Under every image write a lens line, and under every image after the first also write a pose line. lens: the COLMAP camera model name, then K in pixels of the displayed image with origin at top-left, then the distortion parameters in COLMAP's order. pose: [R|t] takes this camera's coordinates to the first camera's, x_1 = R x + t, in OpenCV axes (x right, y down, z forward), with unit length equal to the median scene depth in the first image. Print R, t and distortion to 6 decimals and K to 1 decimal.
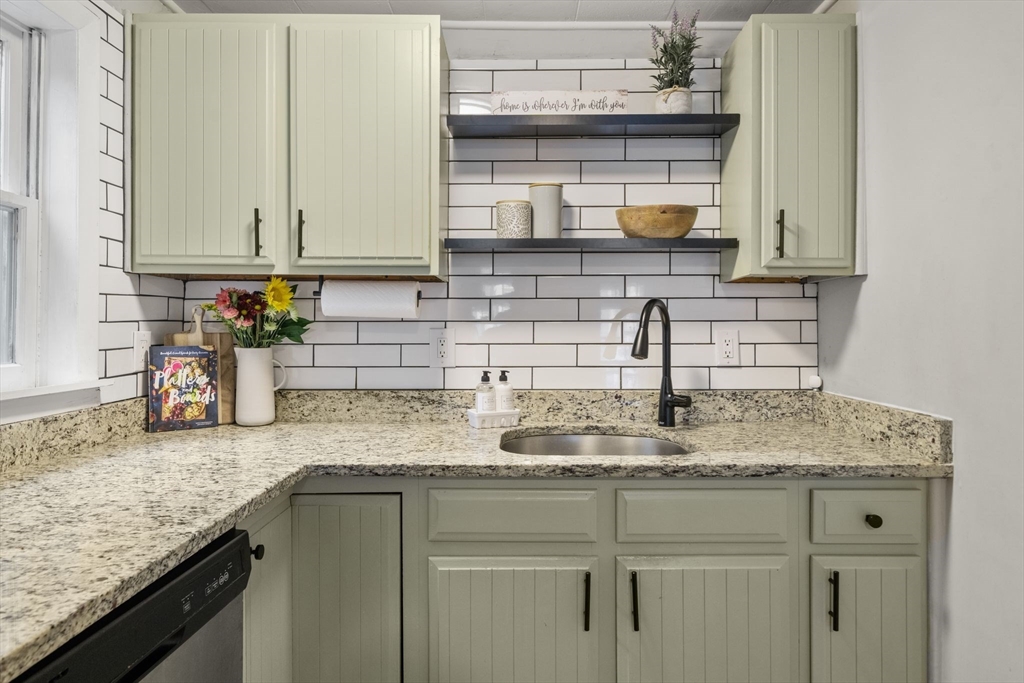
lens RADIAL K [[619.1, 0, 506.9], [0, 619.1, 333.9], [0, 0, 1]] dist [0.002285, 0.000688]
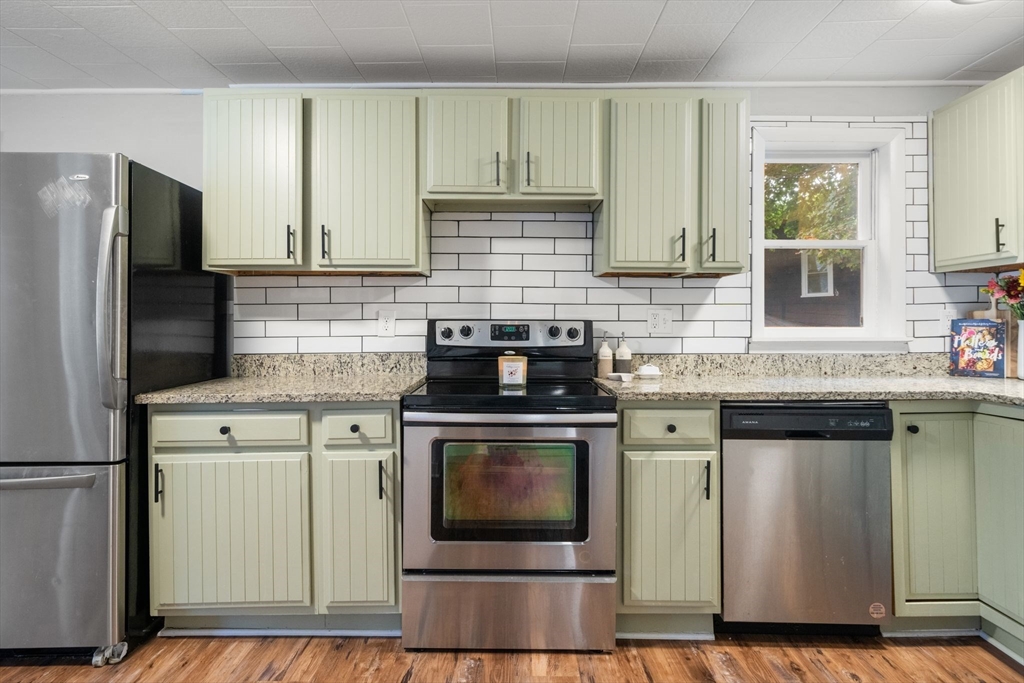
lens RADIAL K [[558.4, 0, 512.1], [0, 558.4, 319.4], [0, 0, 1]] dist [0.000316, 0.000630]
pose [[0.020363, -0.018961, -0.999613, 0.755716], [-0.008965, 0.999776, -0.019147, 0.054848], [0.999752, 0.009352, 0.020189, -0.106510]]
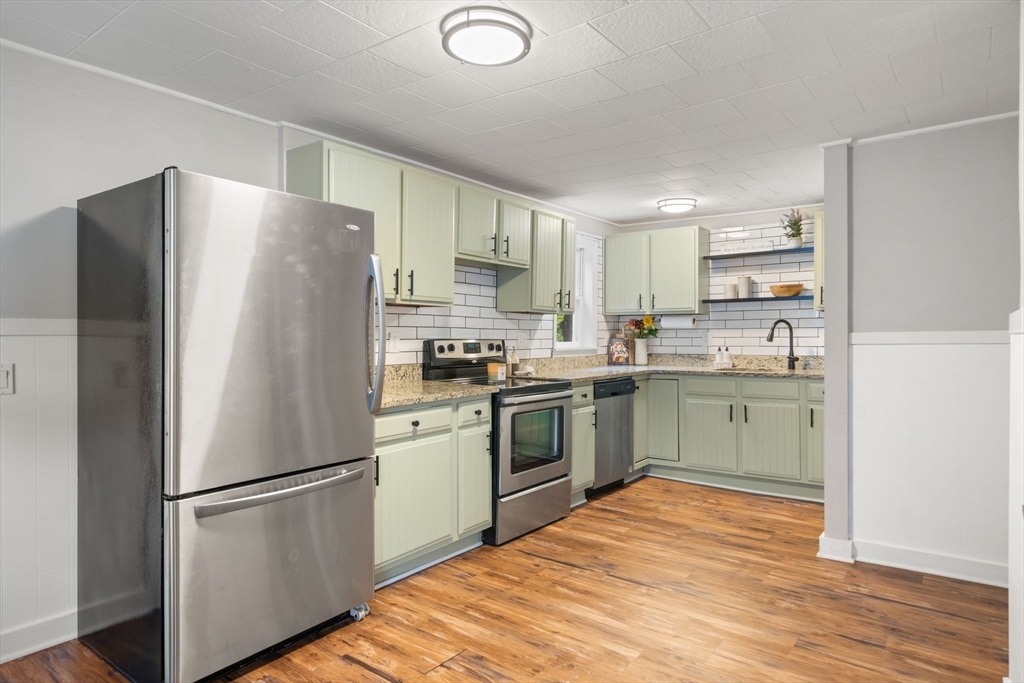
lens RADIAL K [[590.3, 0, 519.7], [0, 590.3, 336.5], [0, 0, 1]] dist [0.000587, -0.000075]
pose [[0.807714, -0.003273, -0.589565, 0.800609], [-0.001824, 0.999966, -0.008050, 0.036495], [0.589571, 0.007577, 0.807681, -1.642376]]
